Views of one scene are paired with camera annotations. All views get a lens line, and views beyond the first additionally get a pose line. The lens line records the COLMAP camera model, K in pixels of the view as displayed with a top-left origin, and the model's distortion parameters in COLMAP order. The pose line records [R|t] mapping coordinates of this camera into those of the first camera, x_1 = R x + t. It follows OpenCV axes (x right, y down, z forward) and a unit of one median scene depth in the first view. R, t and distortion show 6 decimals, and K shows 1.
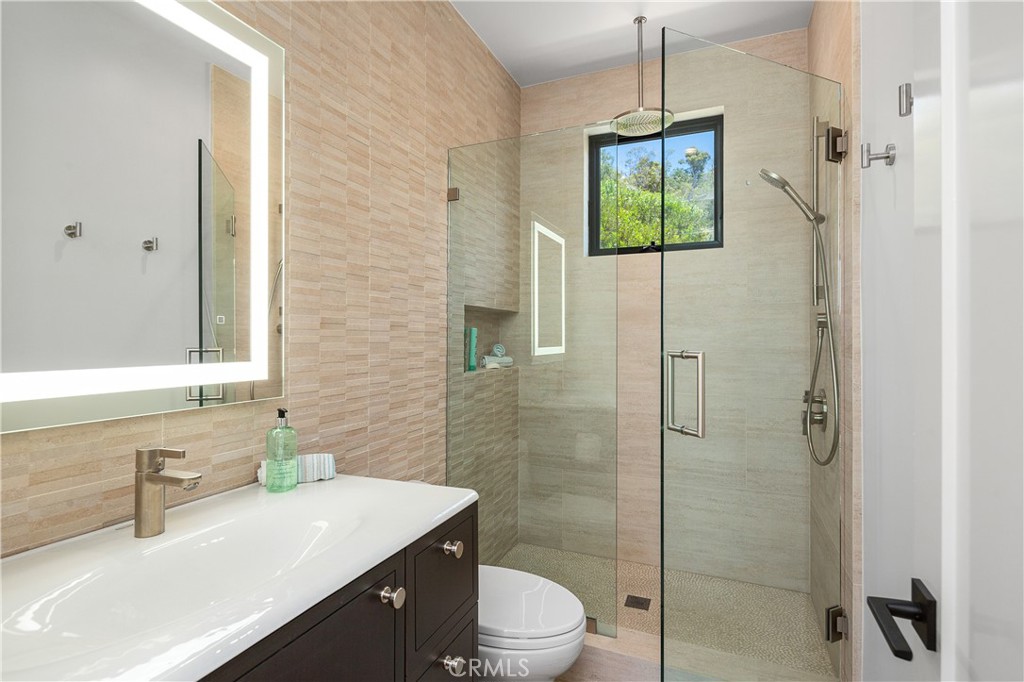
lens RADIAL K [[463.4, 0, 512.0], [0, 463.4, 341.0], [0, 0, 1]] dist [-0.014522, -0.000002]
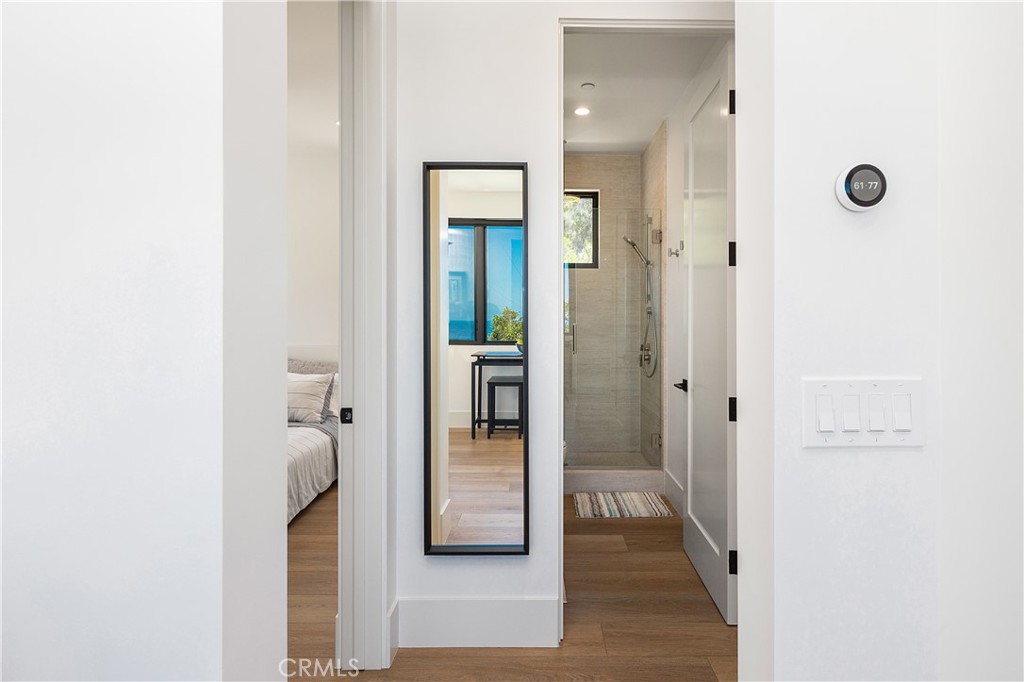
lens RADIAL K [[501.6, 0, 514.0], [0, 501.6, 321.0], [0, 0, 1]] dist [-0.003791, -0.000352]
pose [[0.925601, 0.000702, 0.378500, -0.748804], [-0.001579, 0.999997, 0.002007, -0.001641], [-0.378498, -0.002456, 0.925599, -0.869822]]
